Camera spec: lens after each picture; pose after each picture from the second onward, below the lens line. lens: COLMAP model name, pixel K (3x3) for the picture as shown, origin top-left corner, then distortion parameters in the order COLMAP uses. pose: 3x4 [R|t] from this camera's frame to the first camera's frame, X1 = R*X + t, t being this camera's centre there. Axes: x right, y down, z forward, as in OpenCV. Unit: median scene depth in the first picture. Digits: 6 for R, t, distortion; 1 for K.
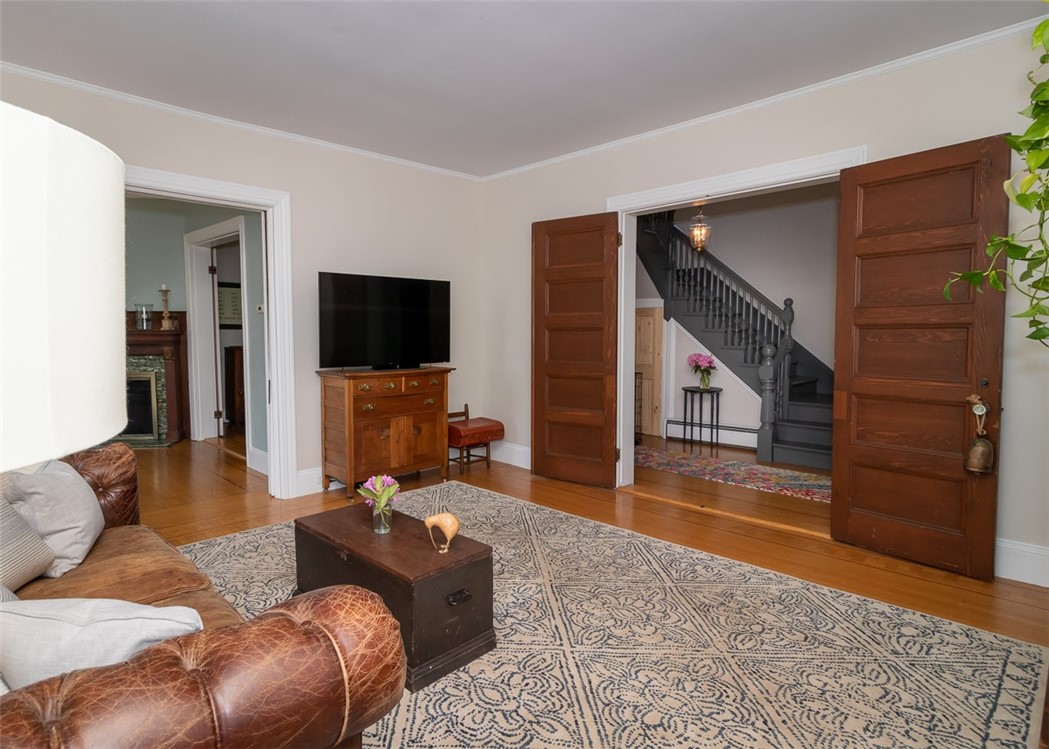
lens RADIAL K [[574.4, 0, 525.6], [0, 574.4, 365.4], [0, 0, 1]] dist [0.011629, -0.001084]
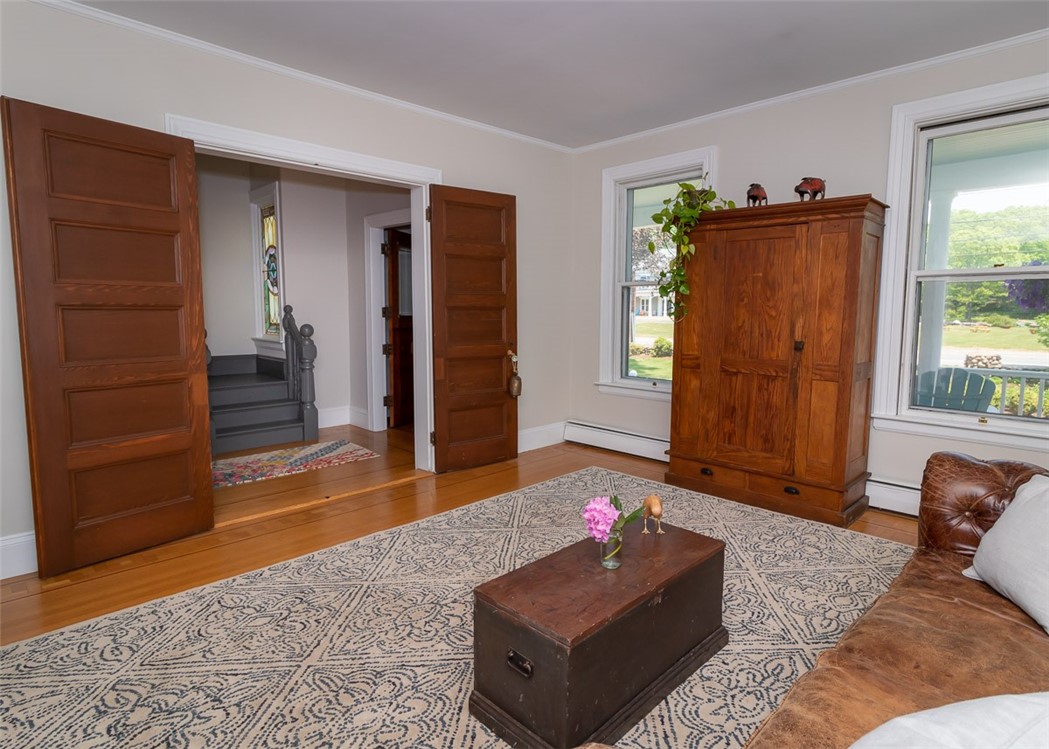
lens RADIAL K [[574.4, 0, 515.8], [0, 574.4, 373.2], [0, 0, 1]] dist [0.011629, -0.001084]
pose [[0.025571, -0.109240, 0.993686, -0.897568], [0.054762, 0.992672, 0.107719, -0.062945], [-0.998172, 0.051662, 0.031365, 0.965622]]
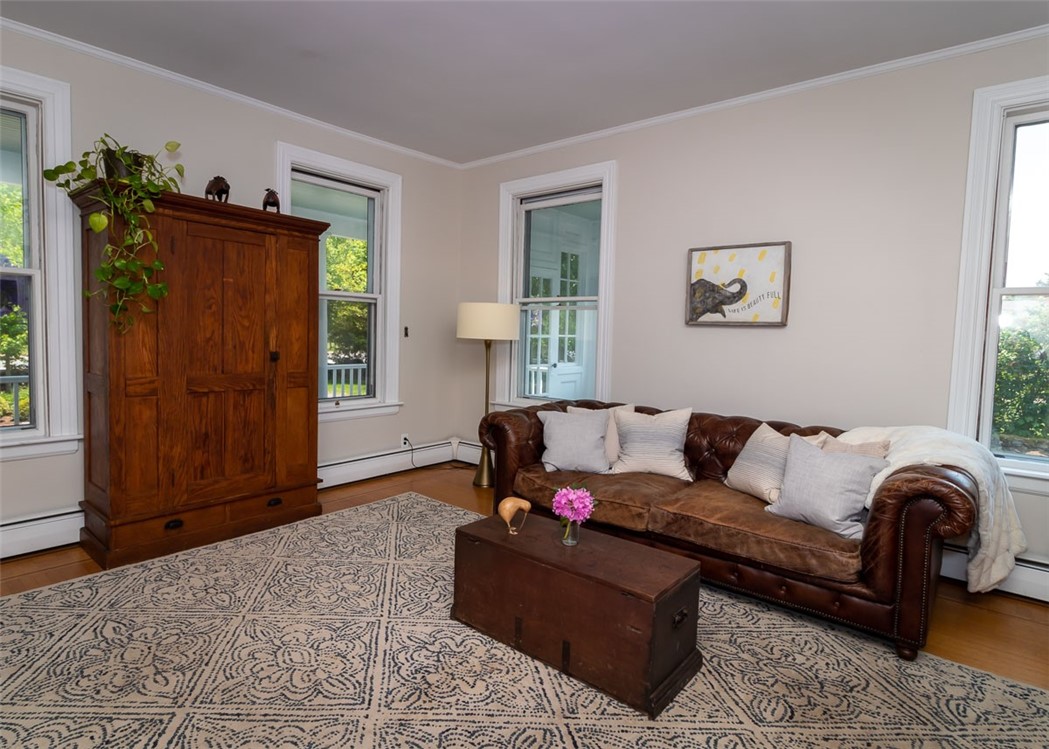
lens RADIAL K [[574.4, 0, 515.9], [0, 574.4, 371.6], [0, 0, 1]] dist [0.011629, -0.001084]
pose [[-0.997172, -0.017532, -0.073085, -0.071564], [-0.027188, 0.990703, 0.133302, -0.100995], [0.070069, 0.134912, -0.988377, 1.659938]]
